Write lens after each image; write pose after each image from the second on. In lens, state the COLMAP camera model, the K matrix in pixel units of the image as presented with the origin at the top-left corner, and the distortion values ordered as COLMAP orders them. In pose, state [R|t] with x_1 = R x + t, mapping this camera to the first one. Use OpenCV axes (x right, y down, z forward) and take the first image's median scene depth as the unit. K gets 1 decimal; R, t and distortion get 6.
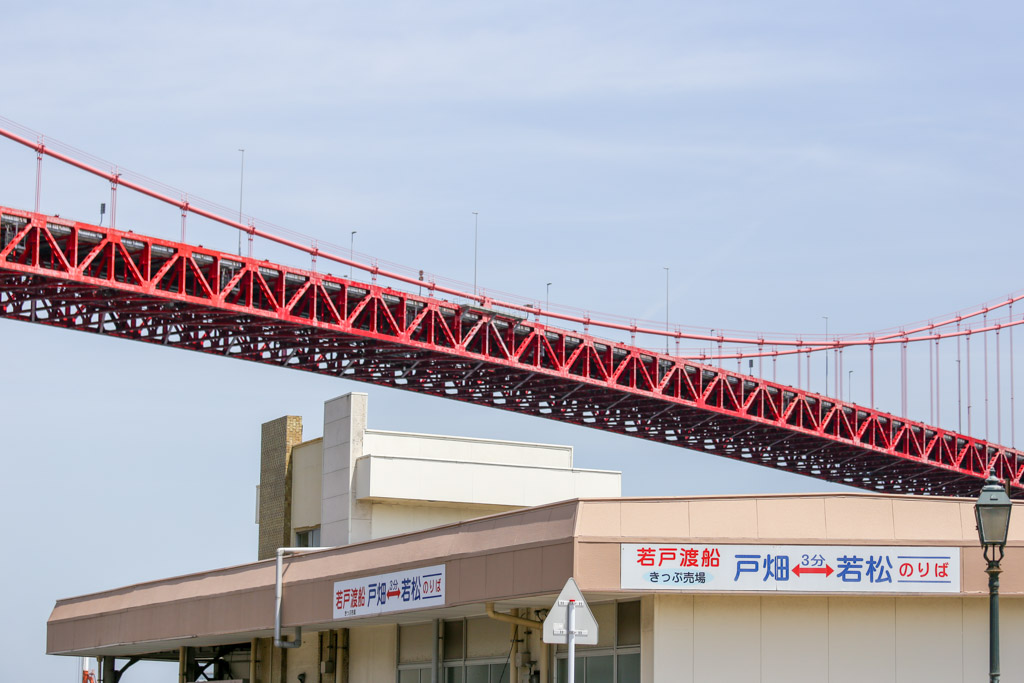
lens RADIAL K [[2591.7, 0, 512.8], [0, 2591.7, 340.8], [0, 0, 1]] dist [-0.148187, 0.000000]
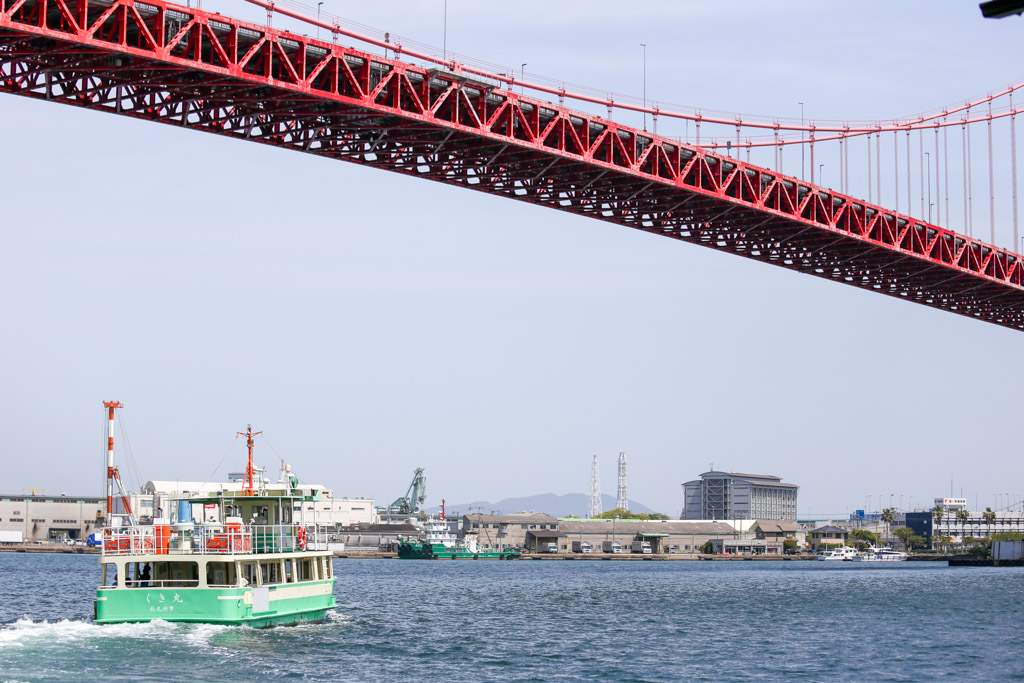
lens RADIAL K [[2163.0, 0, 510.8], [0, 2163.0, 340.0], [0, 0, 1]] dist [-0.310315, 0.000000]
pose [[0.999991, -0.002400, 0.003552, 0.006348], [0.002152, 0.997673, 0.068150, 0.029348], [-0.003707, -0.068142, 0.997669, 0.193965]]
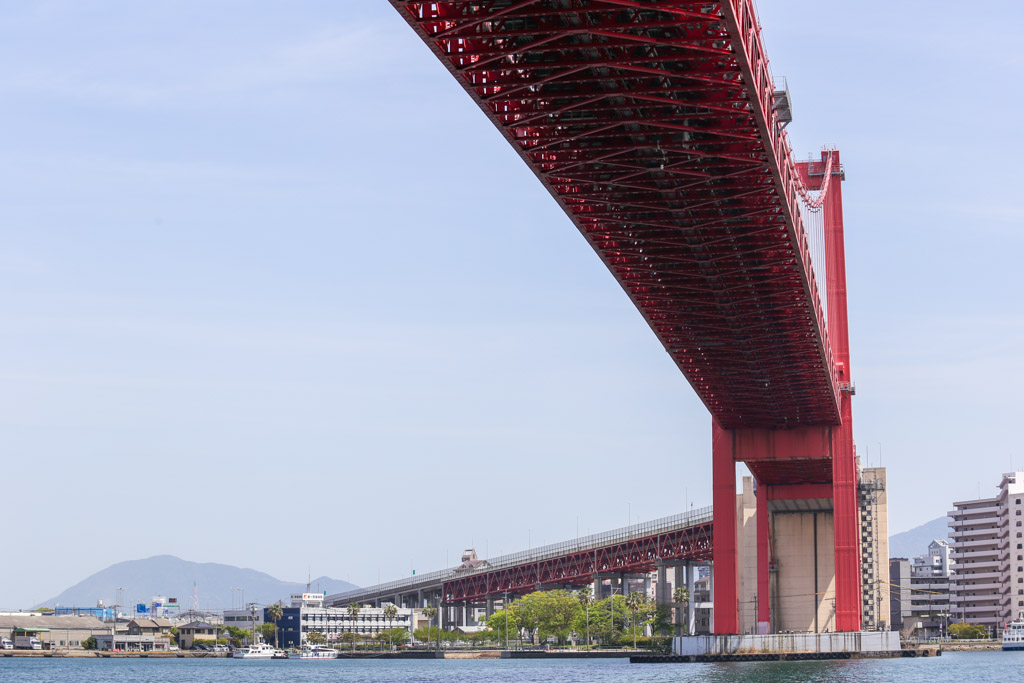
lens RADIAL K [[2163.0, 0, 510.5], [0, 2163.0, 339.4], [0, 0, 1]] dist [-0.310315, 0.000000]
pose [[0.881360, 0.047200, 0.470082, -0.385245], [-0.058758, 0.998223, 0.009935, 0.057865], [-0.468778, -0.036377, 0.882567, 0.404681]]
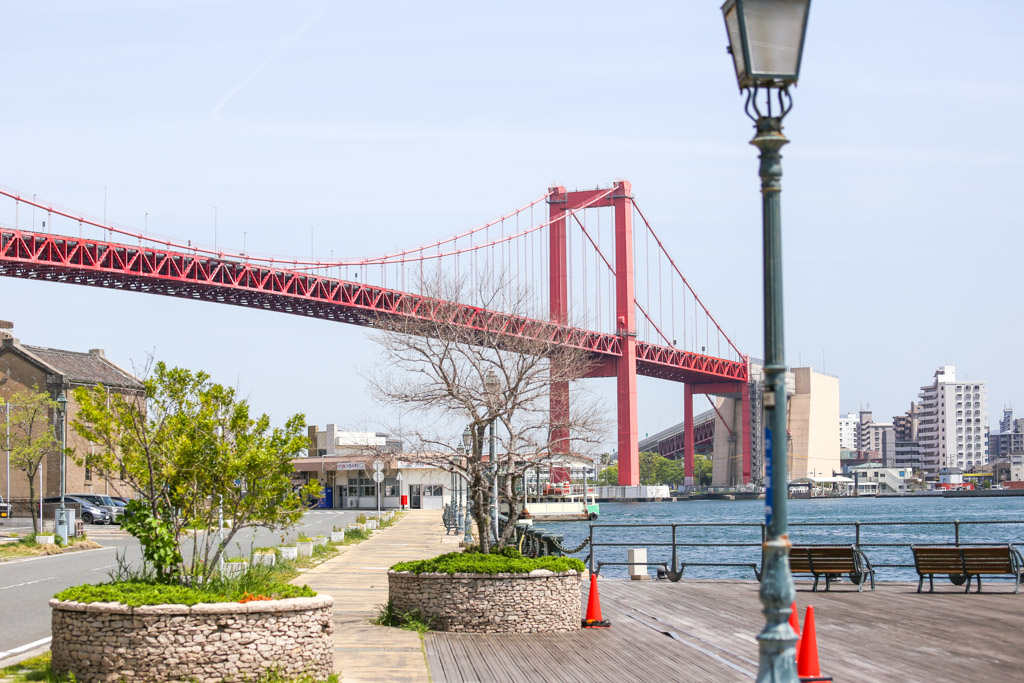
lens RADIAL K [[2163.0, 0, 508.5], [0, 2163.0, 341.6], [0, 0, 1]] dist [-0.310315, 0.000000]
pose [[0.983428, -0.007858, 0.181128, -0.084856], [-0.009352, 0.995531, 0.093969, -0.096332], [-0.181057, -0.094106, 0.978960, -0.553757]]
